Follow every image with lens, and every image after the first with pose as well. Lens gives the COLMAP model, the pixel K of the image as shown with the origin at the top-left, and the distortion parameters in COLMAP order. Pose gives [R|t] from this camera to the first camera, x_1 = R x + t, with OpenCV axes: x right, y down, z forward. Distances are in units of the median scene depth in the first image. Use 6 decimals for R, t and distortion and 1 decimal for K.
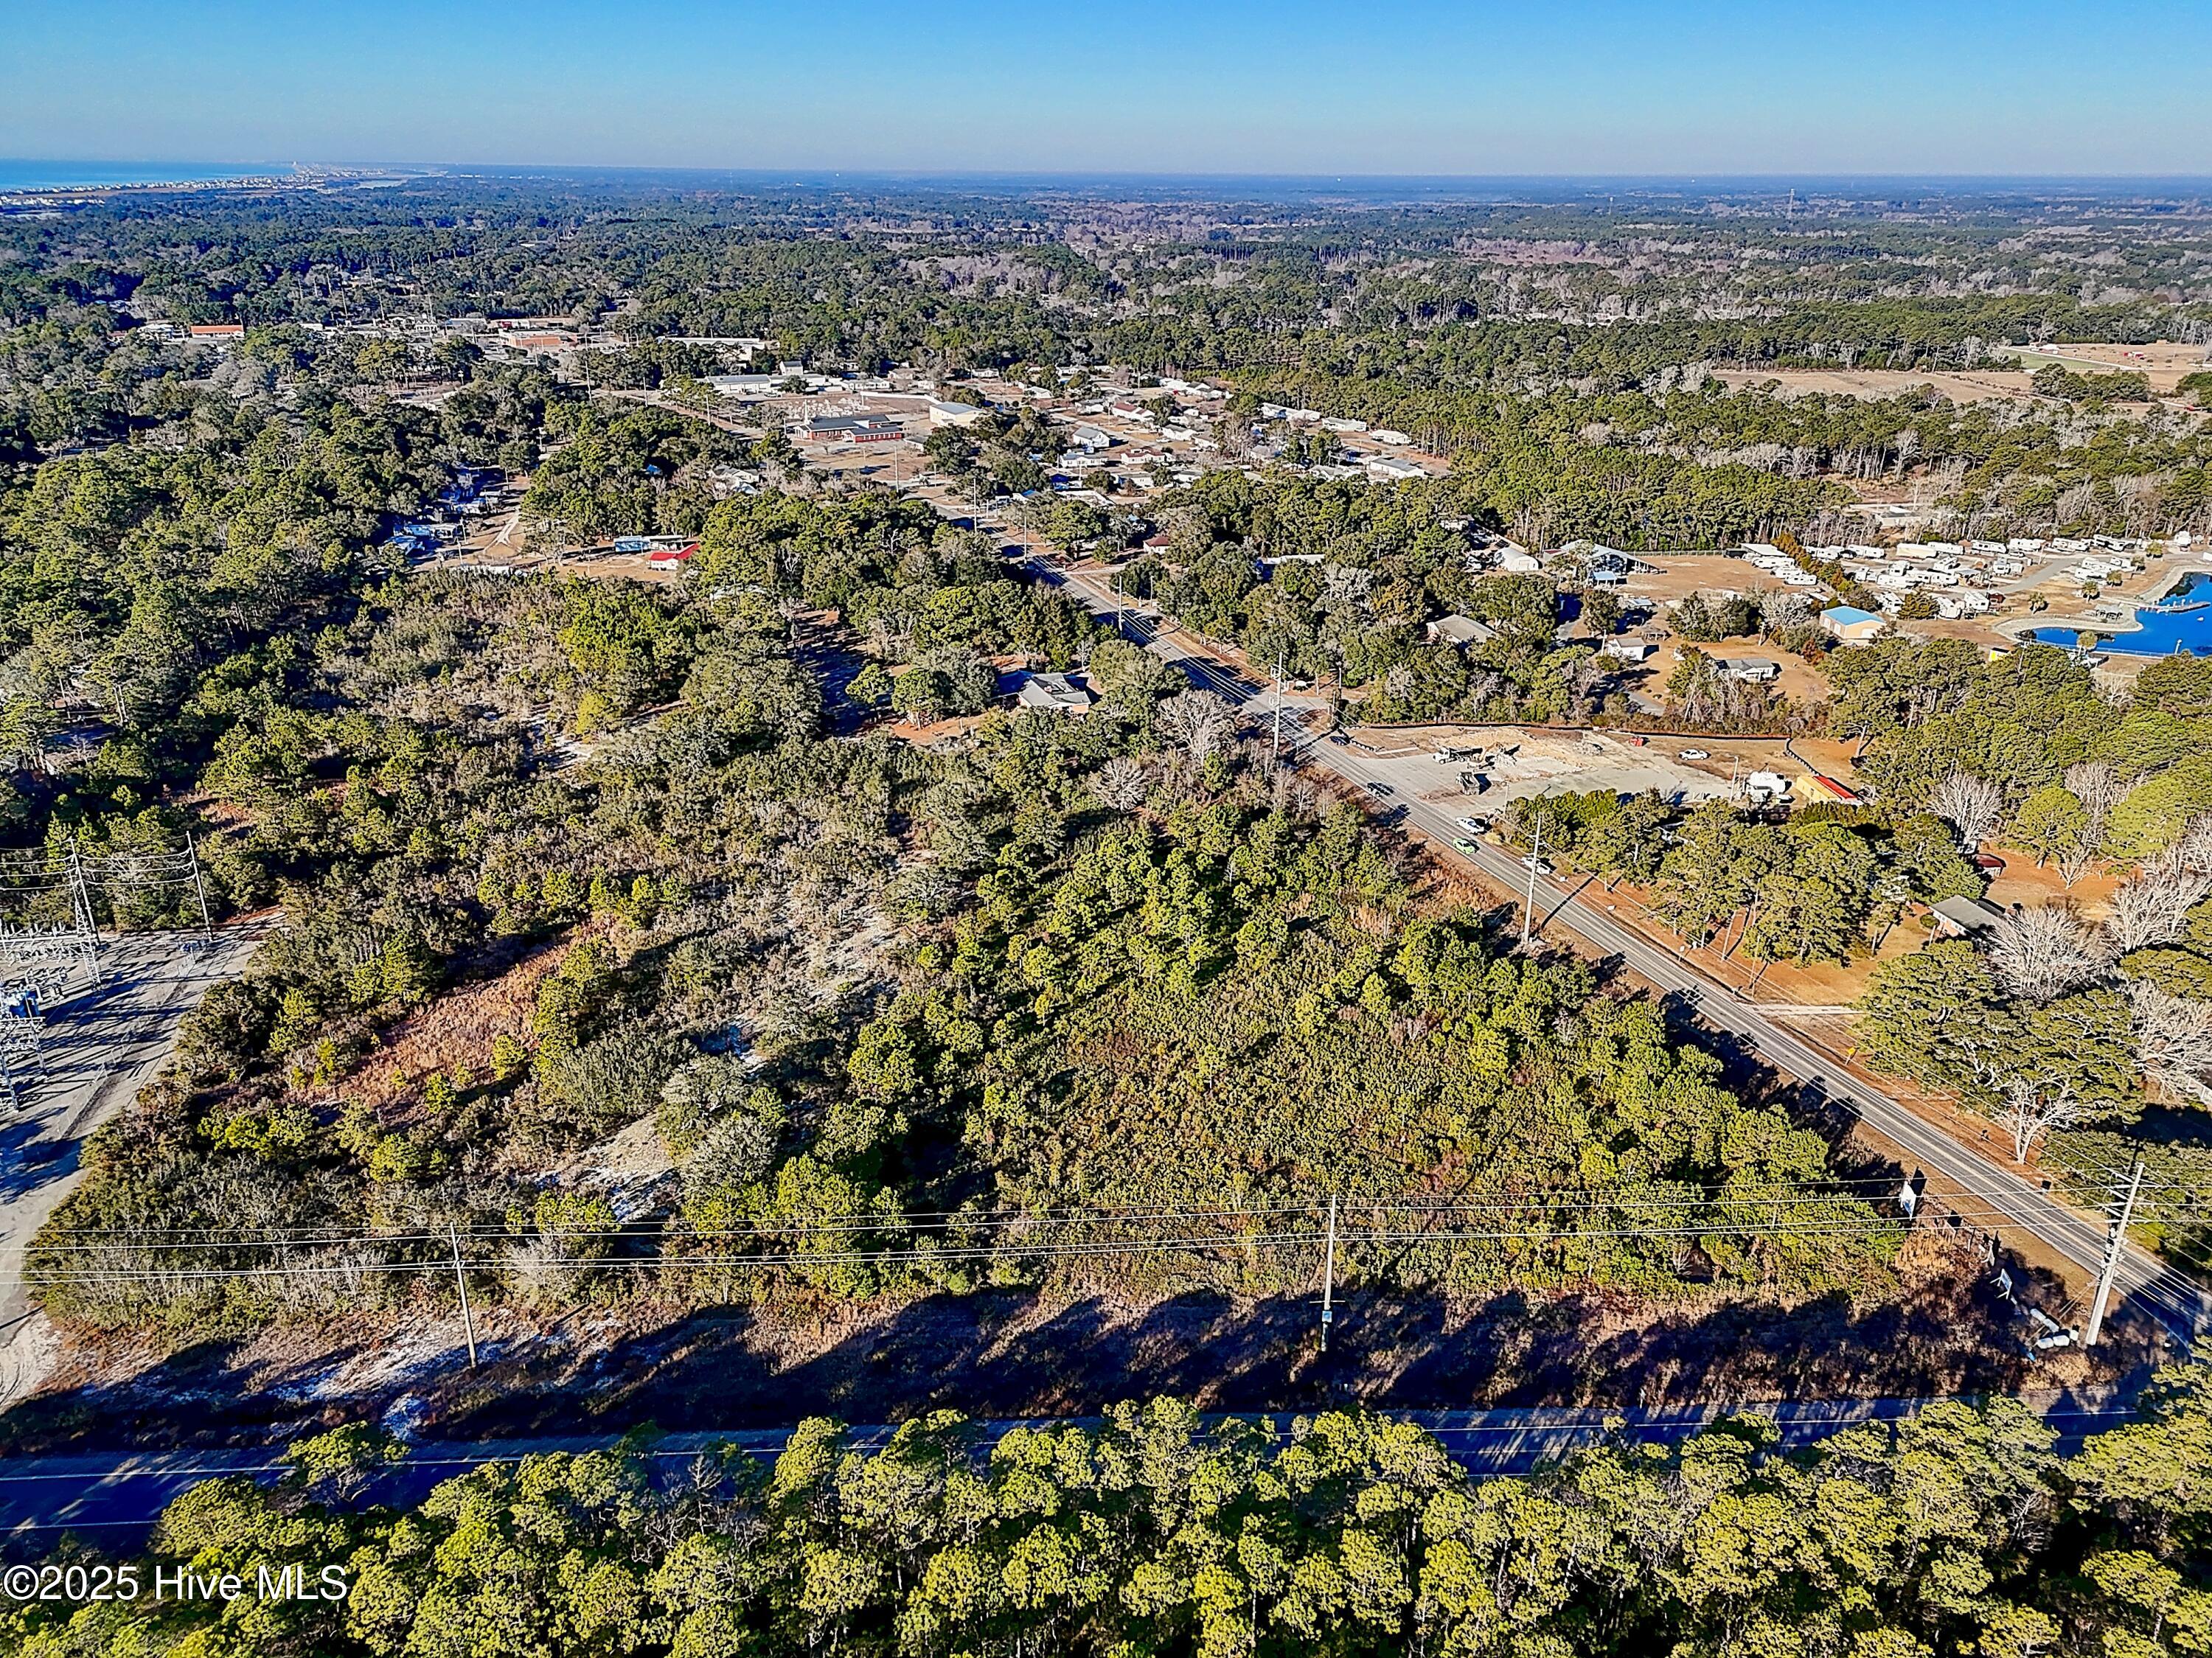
lens RADIAL K [[1607.5, 0, 1106.0], [0, 1607.5, 829.0], [0, 0, 1]] dist [0.077775, -0.067237]
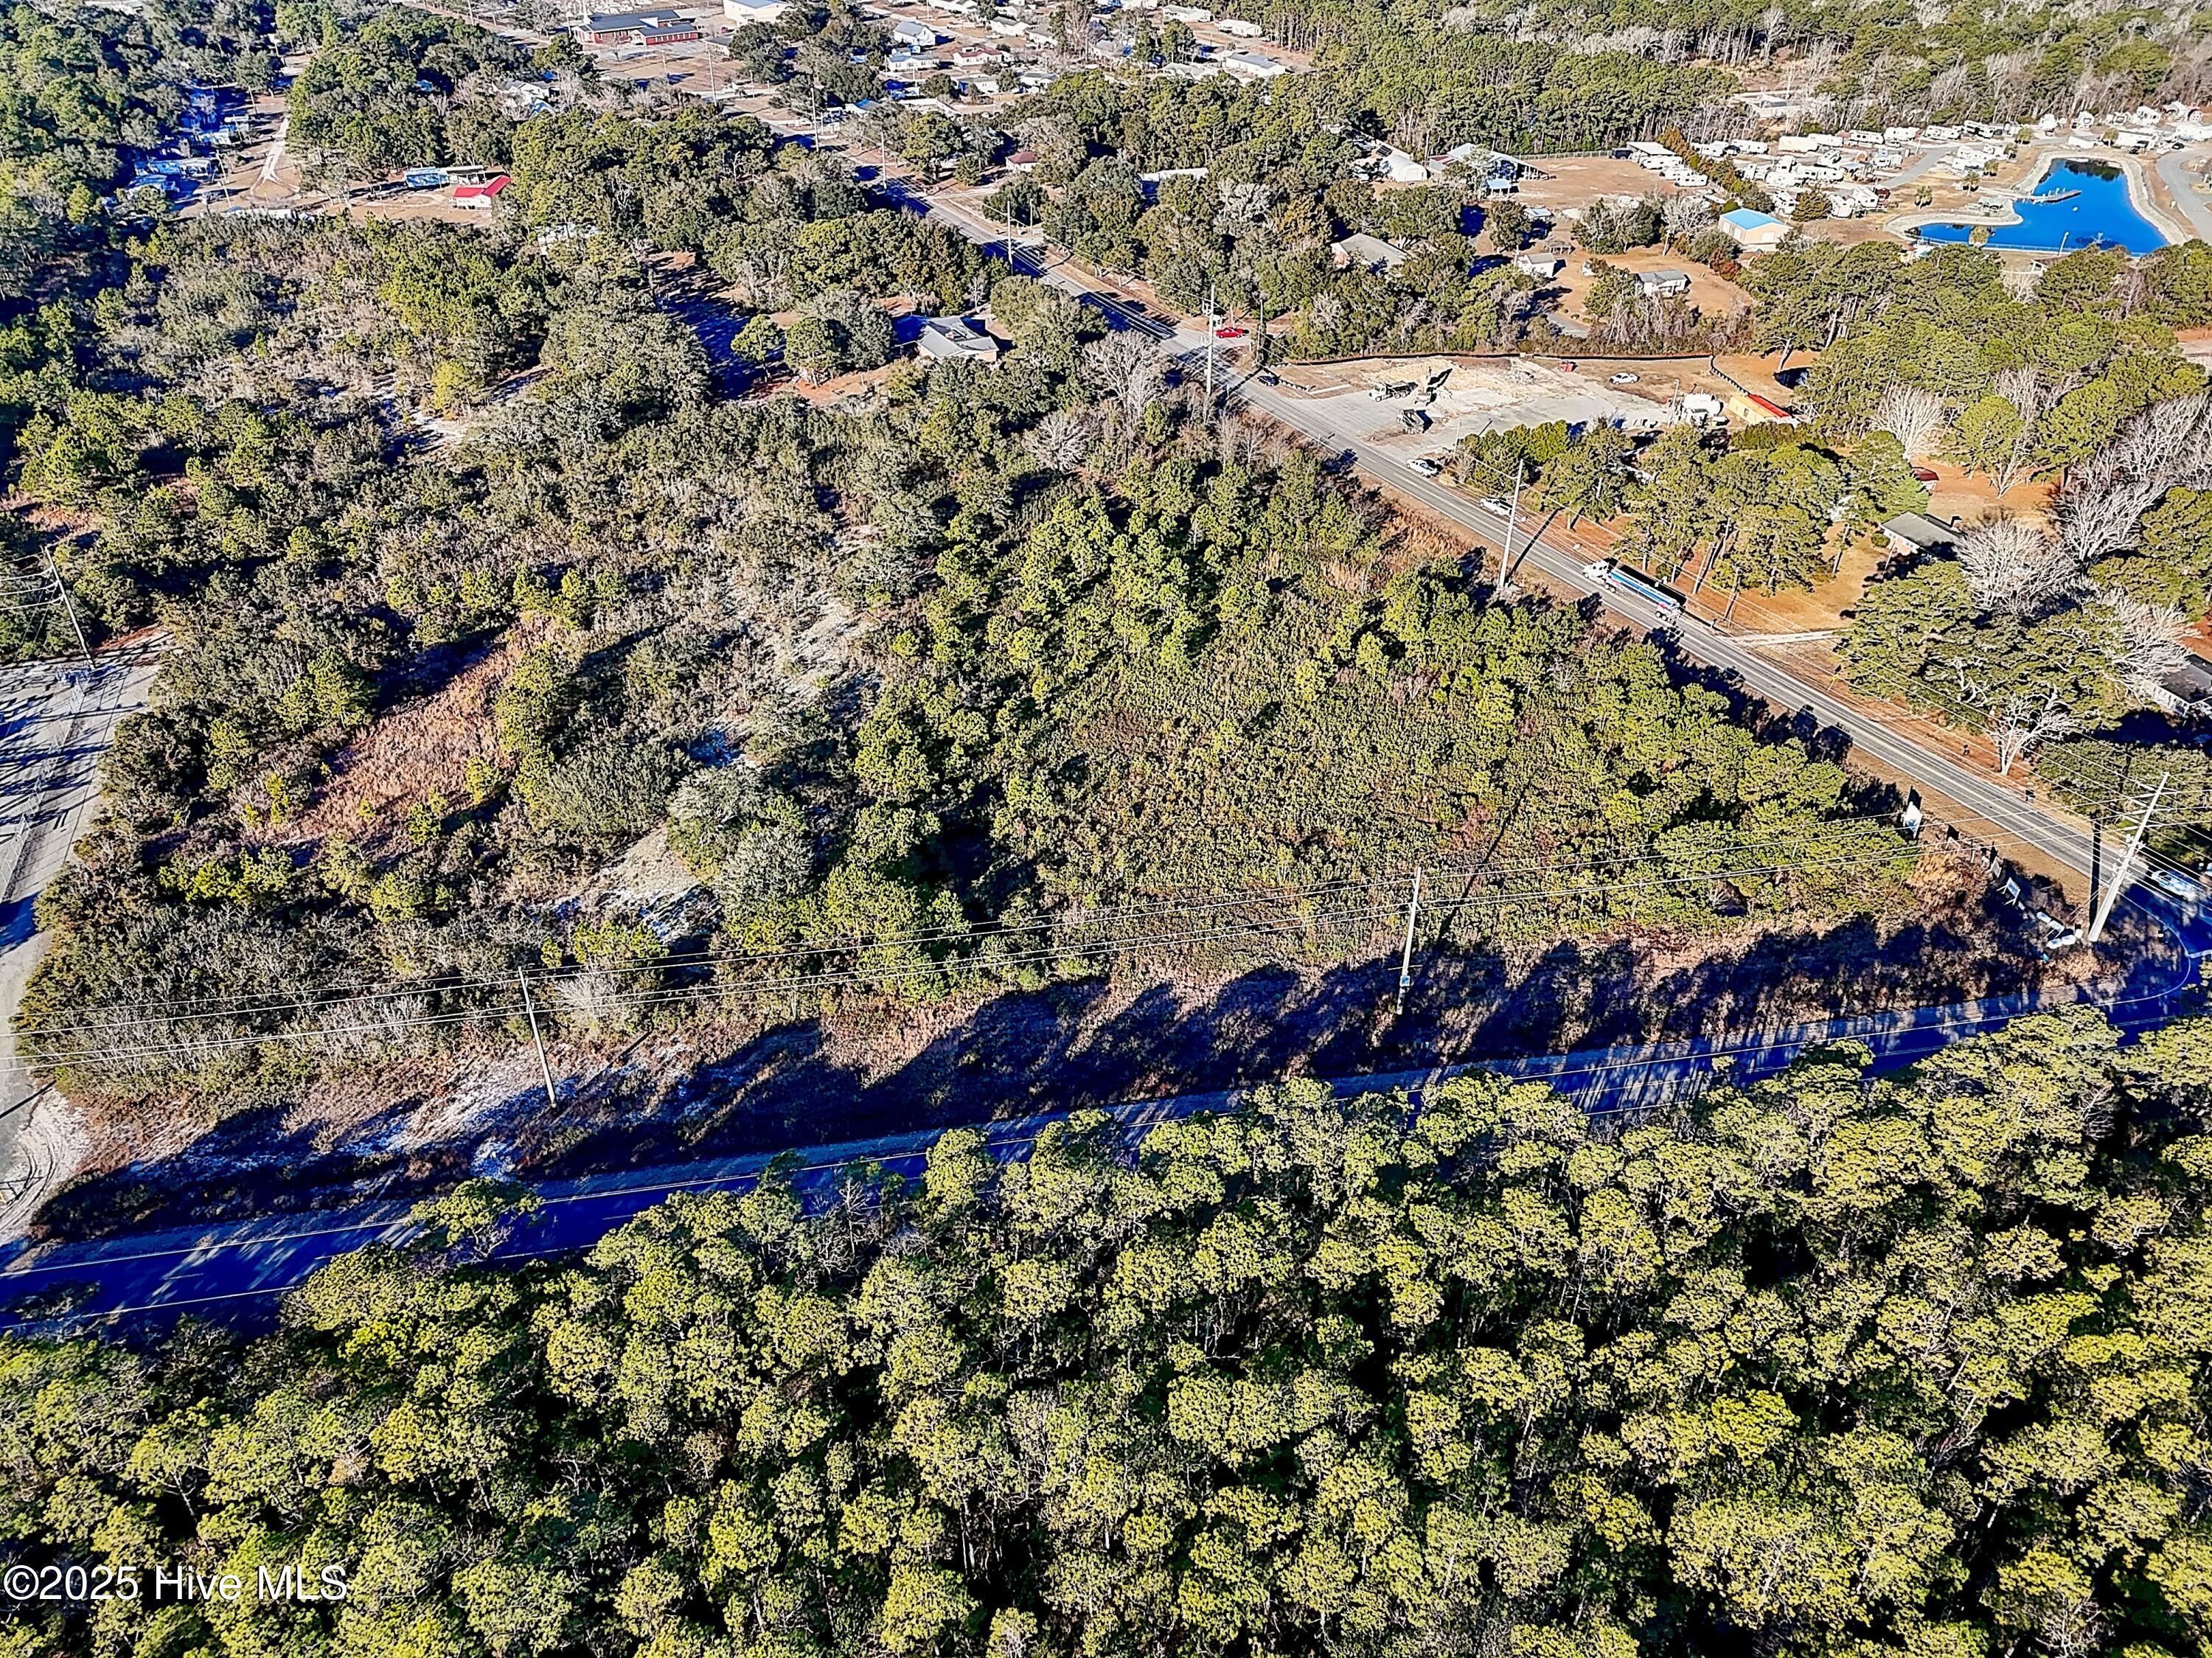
lens RADIAL K [[1607.5, 0, 1106.0], [0, 1607.5, 829.0], [0, 0, 1]] dist [0.077775, -0.067237]
pose [[0.991336, -0.074877, 0.107921, -0.101259], [0.049732, 0.974406, 0.219227, -0.016004], [-0.121573, -0.211960, 0.969687, 0.040749]]
